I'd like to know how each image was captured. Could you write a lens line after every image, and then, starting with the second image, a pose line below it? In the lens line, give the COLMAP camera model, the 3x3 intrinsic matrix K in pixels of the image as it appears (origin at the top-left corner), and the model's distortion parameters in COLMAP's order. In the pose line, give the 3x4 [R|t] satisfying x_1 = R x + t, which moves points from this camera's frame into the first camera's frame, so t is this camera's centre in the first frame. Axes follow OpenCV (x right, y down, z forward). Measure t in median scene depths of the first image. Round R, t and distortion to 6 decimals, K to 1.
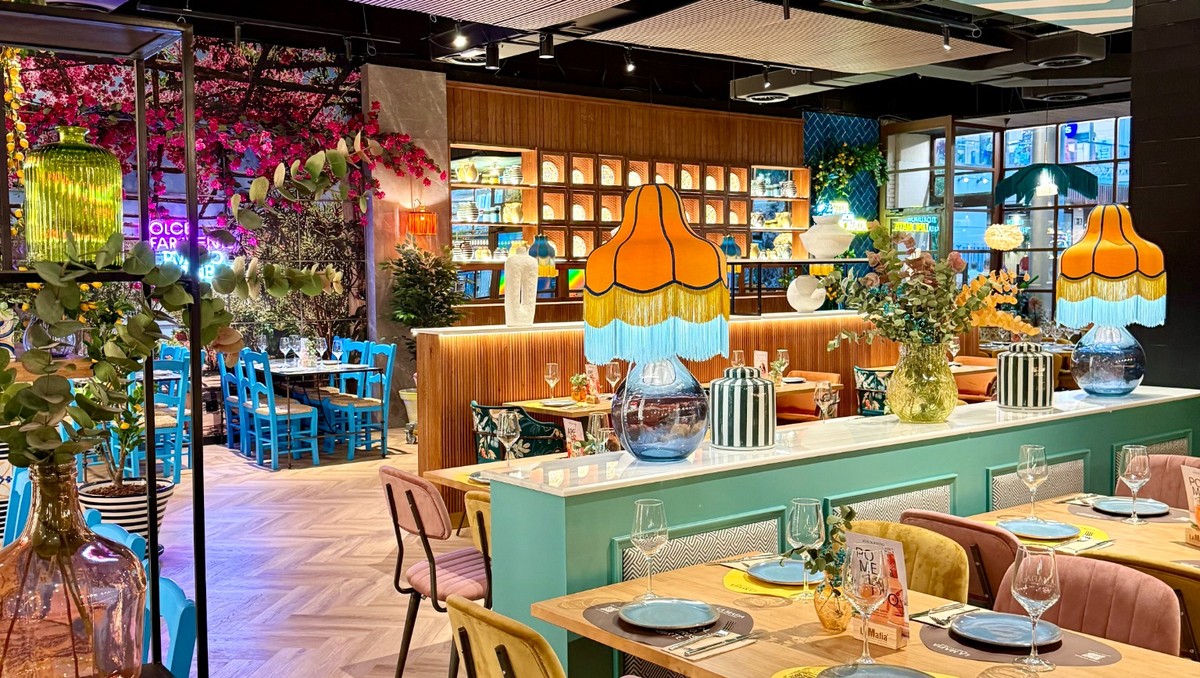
lens RADIAL K [[1119.1, 0, 600.0], [0, 1119.1, 339.0], [0, 0, 1]] dist [0.188754, -0.426735]
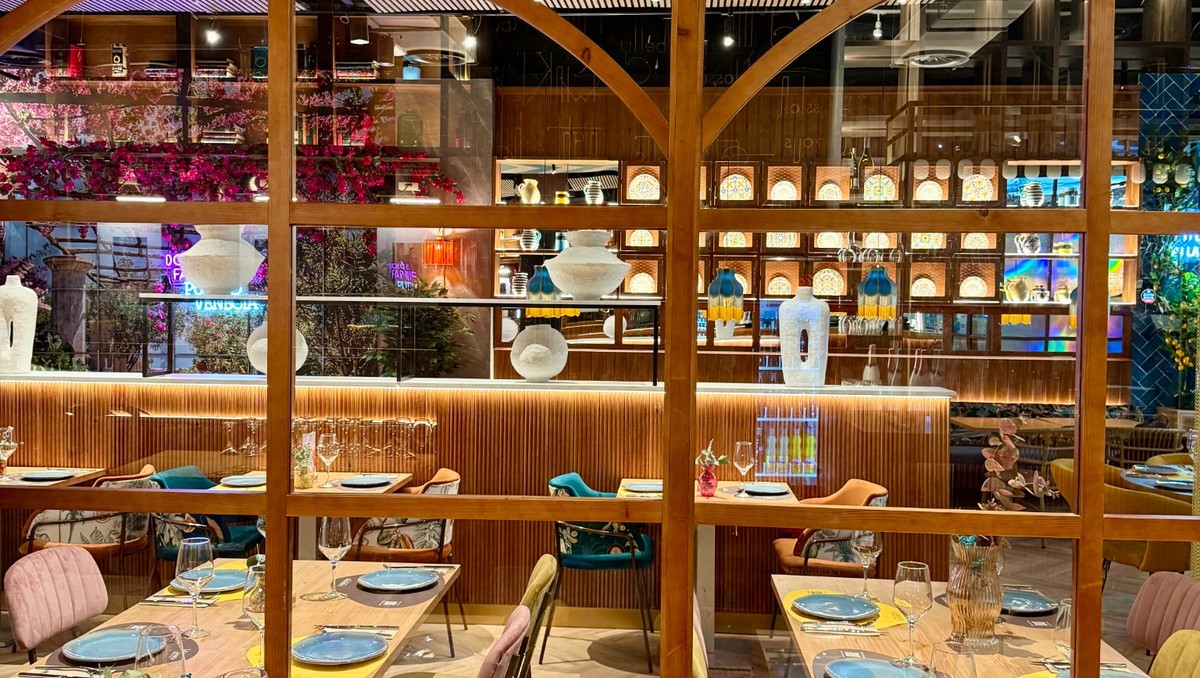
lens RADIAL K [[1119.1, 0, 600.0], [0, 1119.1, 339.0], [0, 0, 1]] dist [0.188754, -0.426735]
pose [[0.744927, 0.041273, -0.665868, 0.538429], [-0.062723, 0.997996, -0.008310, -0.037788], [0.664191, 0.047956, 0.746023, 0.451490]]
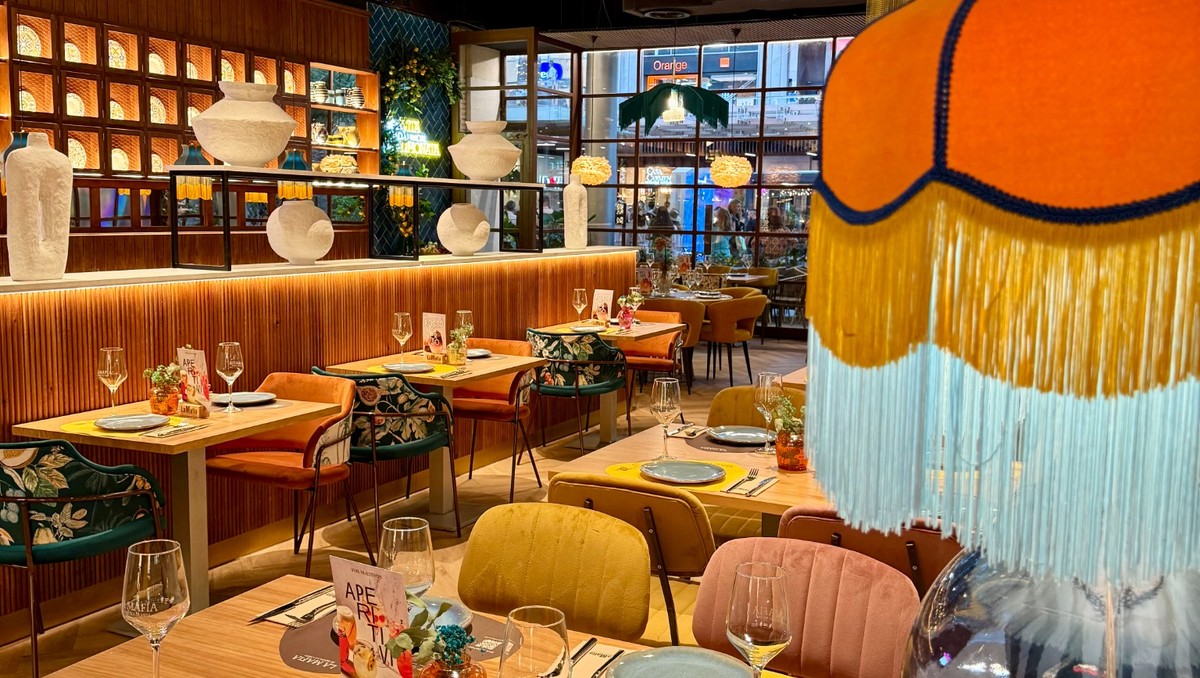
lens RADIAL K [[1119.1, 0, 600.0], [0, 1119.1, 339.0], [0, 0, 1]] dist [0.188754, -0.426735]
pose [[0.898670, -0.027512, 0.437762, -0.047162], [0.002812, 0.998372, 0.056970, -0.008896], [-0.438617, -0.049966, 0.897284, 0.258299]]
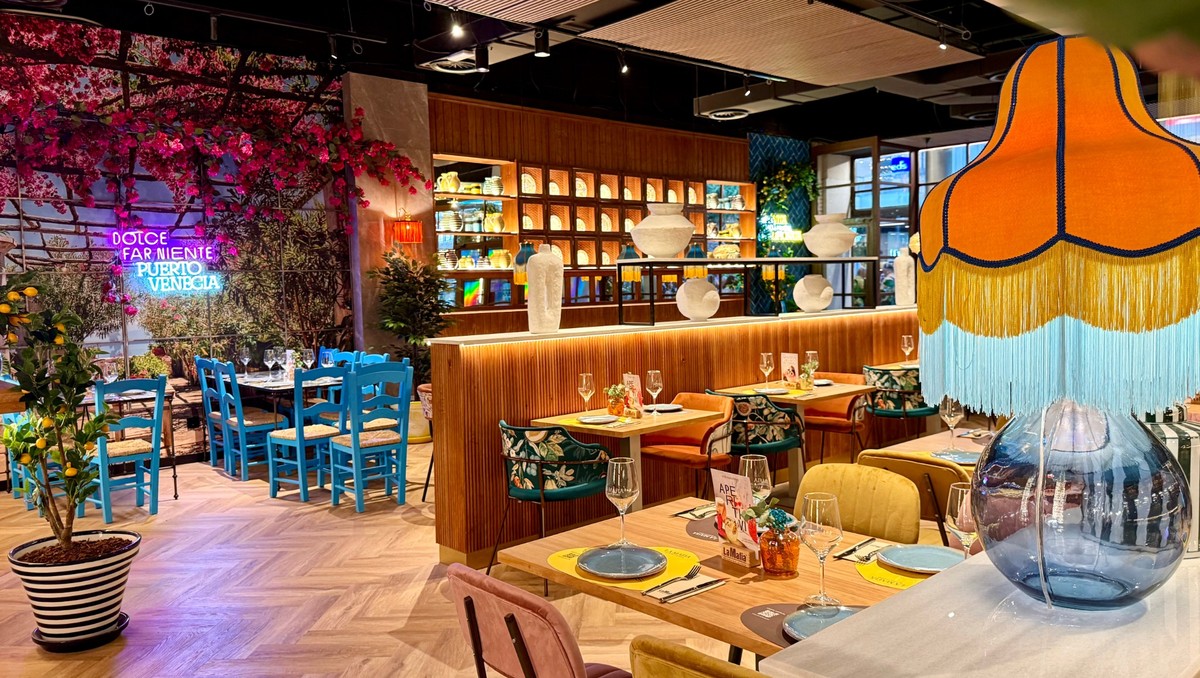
lens RADIAL K [[896.4, 0, 607.3], [0, 896.4, 333.6], [0, 0, 1]] dist [0.115975, -0.176110]
pose [[0.995524, -0.022024, 0.091906, -0.058869], [0.022692, 0.999723, -0.006228, -0.003398], [-0.091744, 0.008286, 0.995748, 0.190915]]
